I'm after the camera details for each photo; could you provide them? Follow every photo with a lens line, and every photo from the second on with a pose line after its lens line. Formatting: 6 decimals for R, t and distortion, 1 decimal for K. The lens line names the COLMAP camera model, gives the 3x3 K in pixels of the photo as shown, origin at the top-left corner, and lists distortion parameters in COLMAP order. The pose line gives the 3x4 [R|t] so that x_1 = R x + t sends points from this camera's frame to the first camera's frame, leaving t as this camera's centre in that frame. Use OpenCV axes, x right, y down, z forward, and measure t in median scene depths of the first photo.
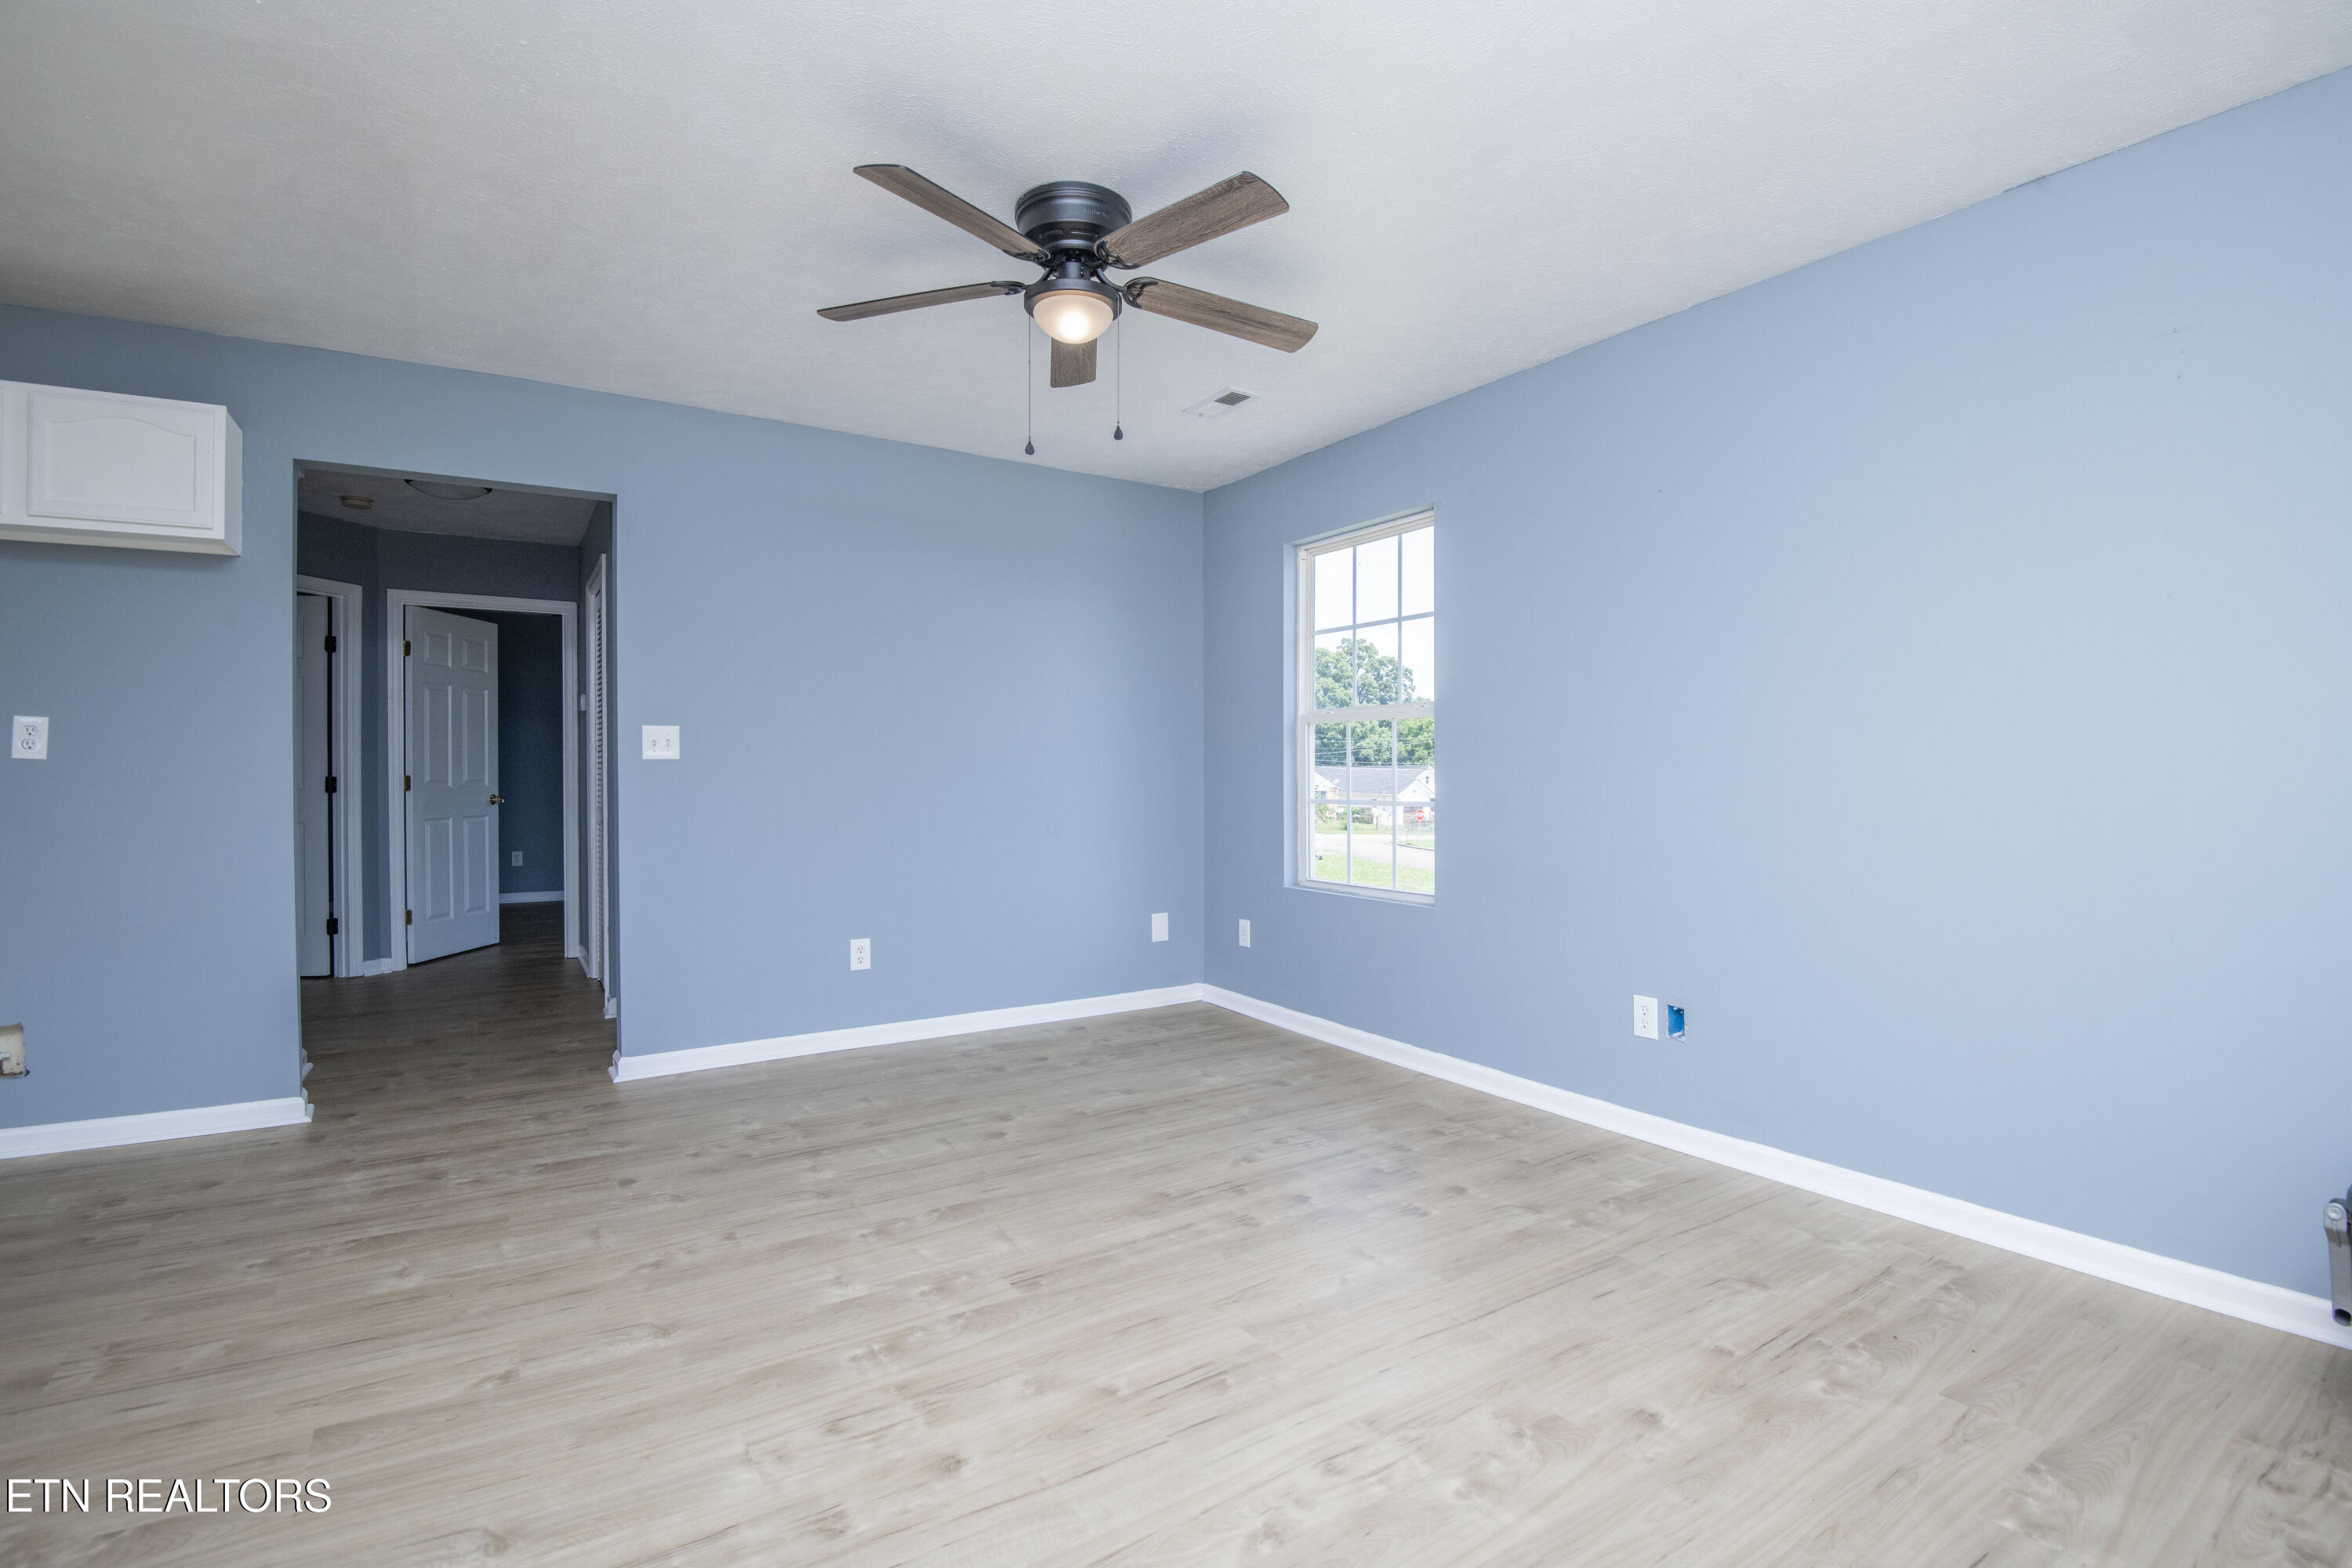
lens RADIAL K [[1086.4, 0, 1180.9], [0, 1086.4, 782.6], [0, 0, 1]] dist [-0.015366, -0.017606]
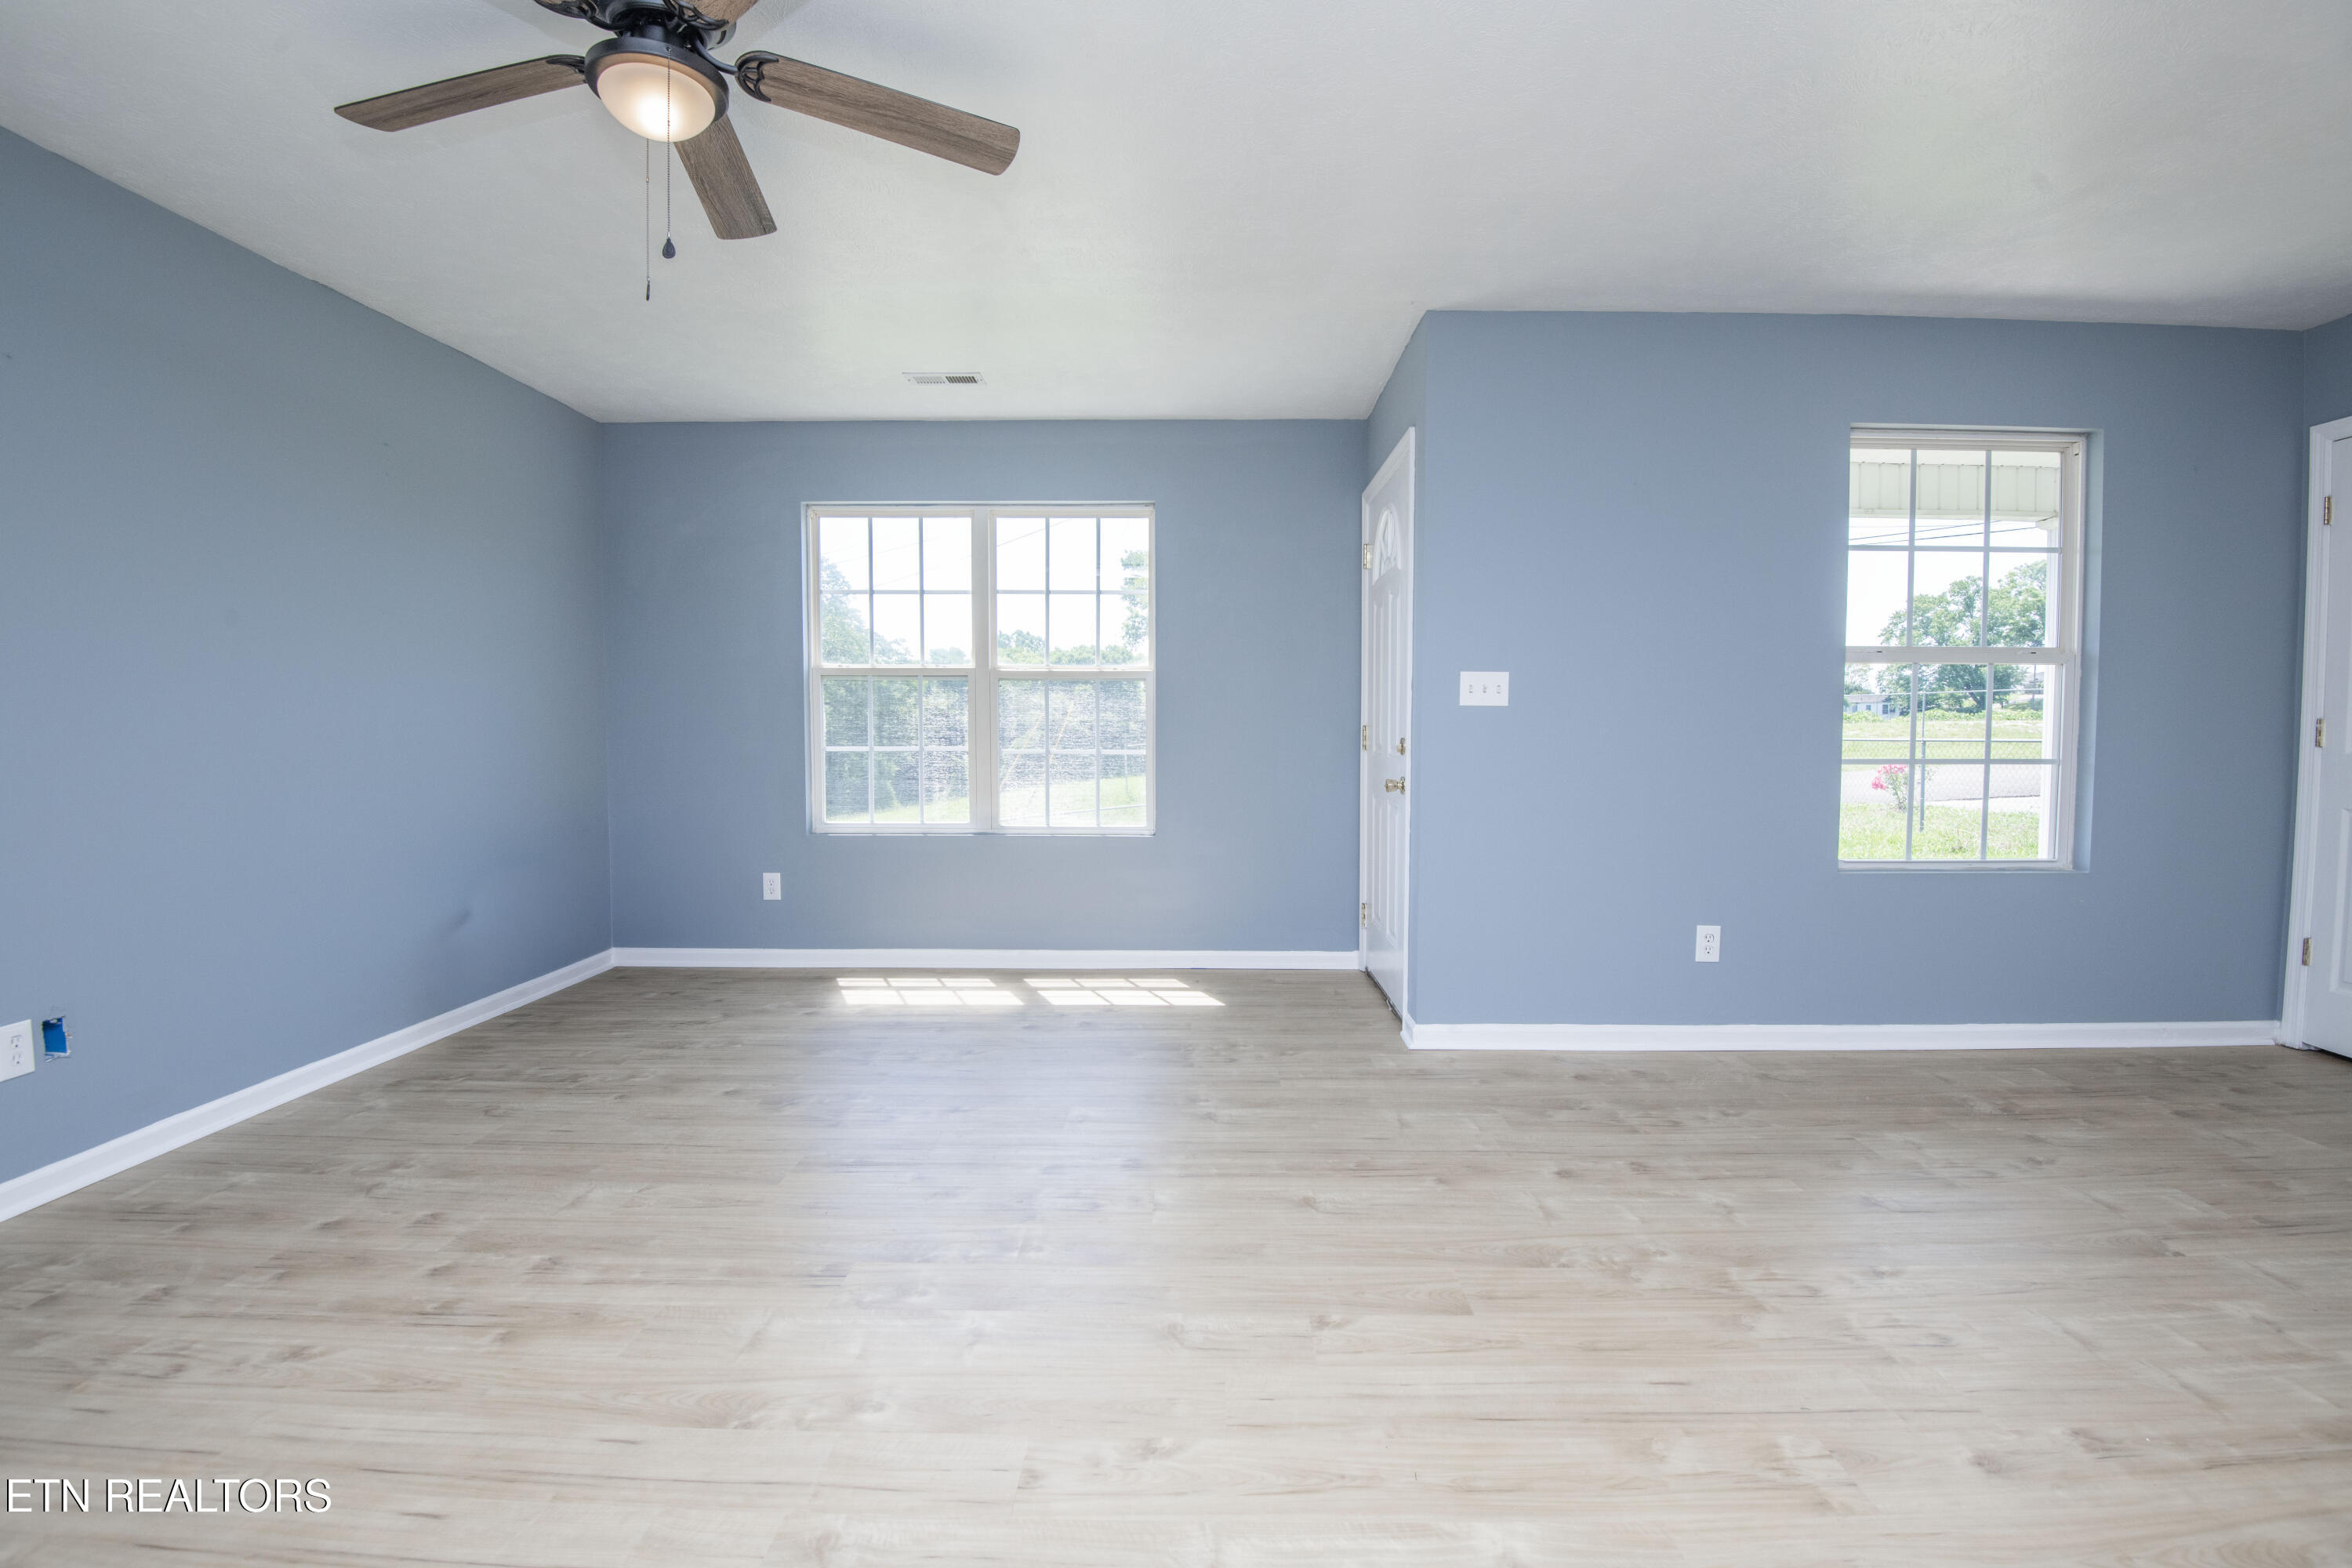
lens RADIAL K [[1086.4, 0, 1180.9], [0, 1086.4, 782.6], [0, 0, 1]] dist [-0.015366, -0.017606]
pose [[-0.826578, -0.028982, 0.562075, -0.837054], [0.005641, 0.998196, 0.059766, -0.011755], [-0.562794, 0.052572, -0.824924, 1.461860]]
